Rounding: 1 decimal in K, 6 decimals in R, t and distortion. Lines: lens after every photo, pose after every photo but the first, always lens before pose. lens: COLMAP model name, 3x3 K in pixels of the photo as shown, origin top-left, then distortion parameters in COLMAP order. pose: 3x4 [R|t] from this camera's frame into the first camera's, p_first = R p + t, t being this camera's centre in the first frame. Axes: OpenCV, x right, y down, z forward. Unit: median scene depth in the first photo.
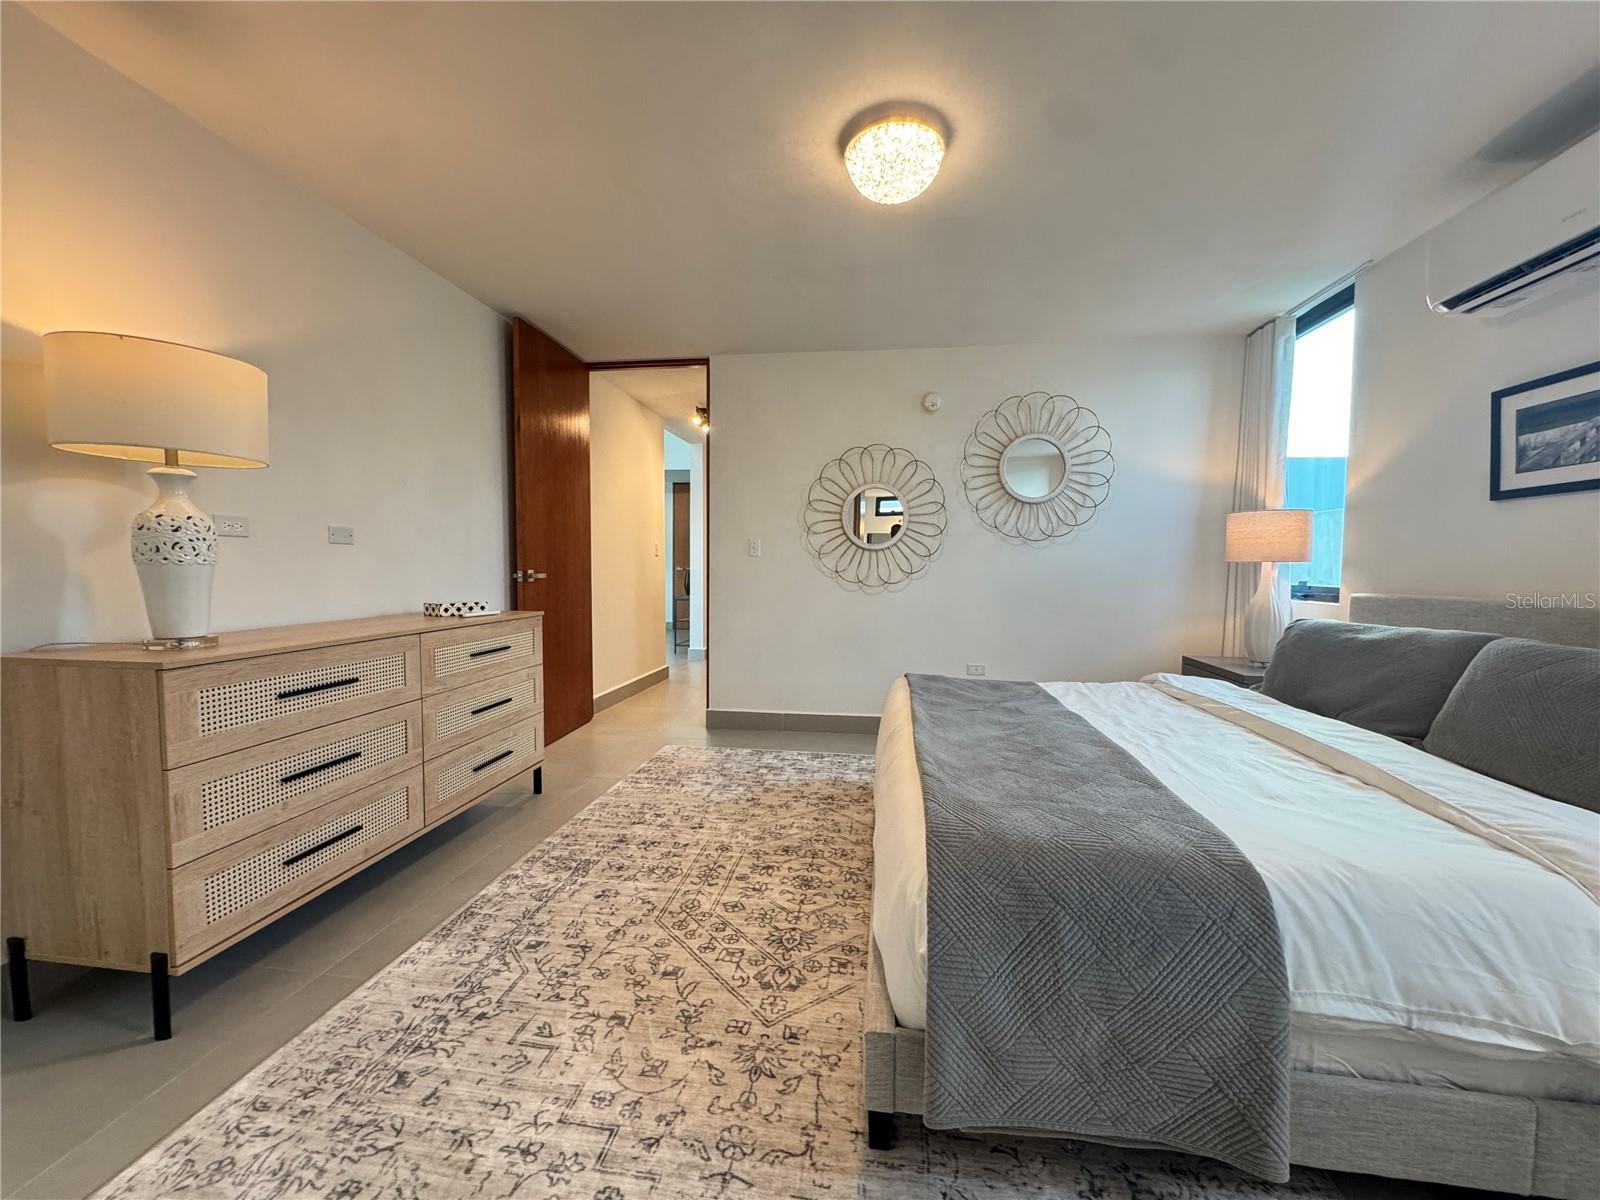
lens RADIAL K [[642.5, 0, 799.9], [0, 642.5, 598.5], [0, 0, 1]] dist [-0.004400, 0.001594]
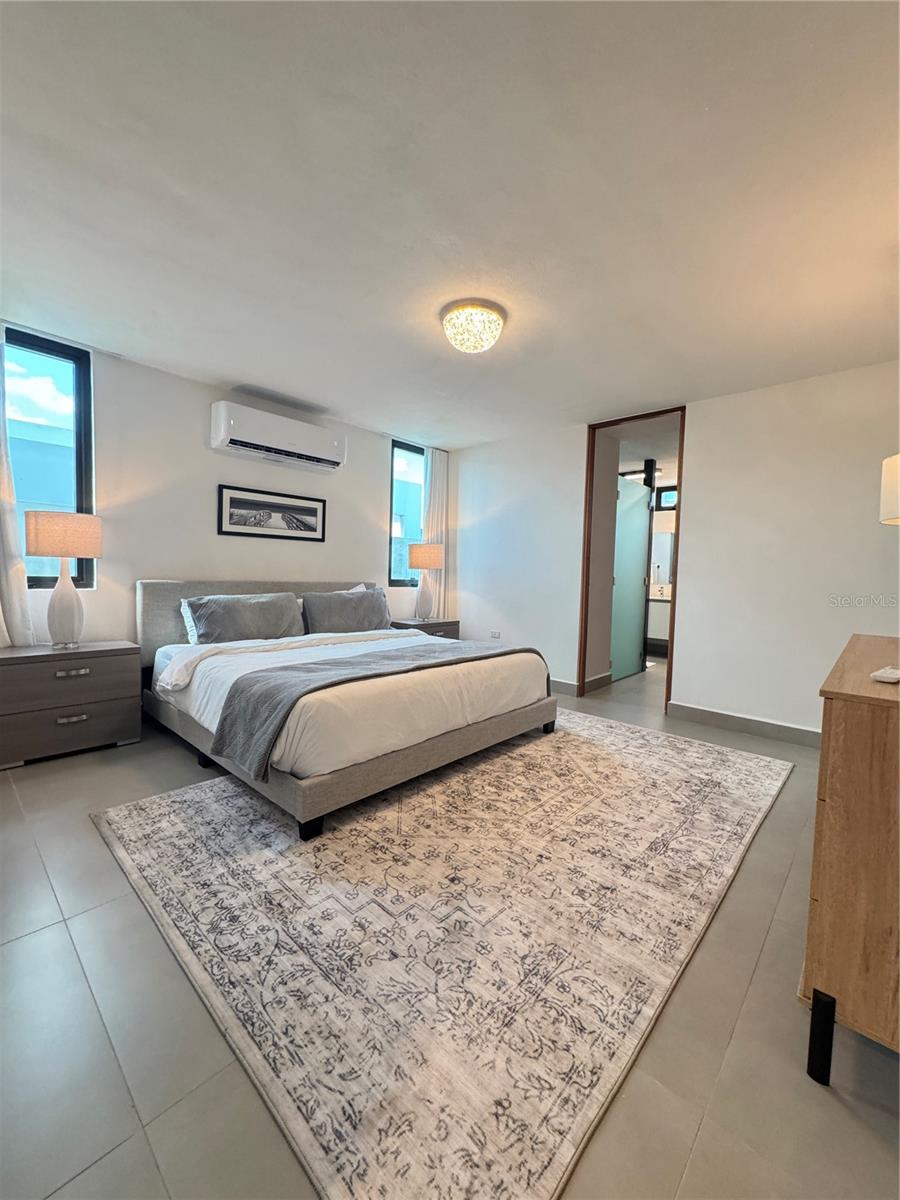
lens RADIAL K [[481.9, 0, 448.1], [0, 481.9, 598.9], [0, 0, 1]] dist [-0.004400, 0.001594]
pose [[-0.822876, -0.061800, 0.564850, -0.501995], [-0.003542, 0.994607, 0.103659, -0.110100], [-0.568209, 0.083298, -0.818657, 1.950092]]
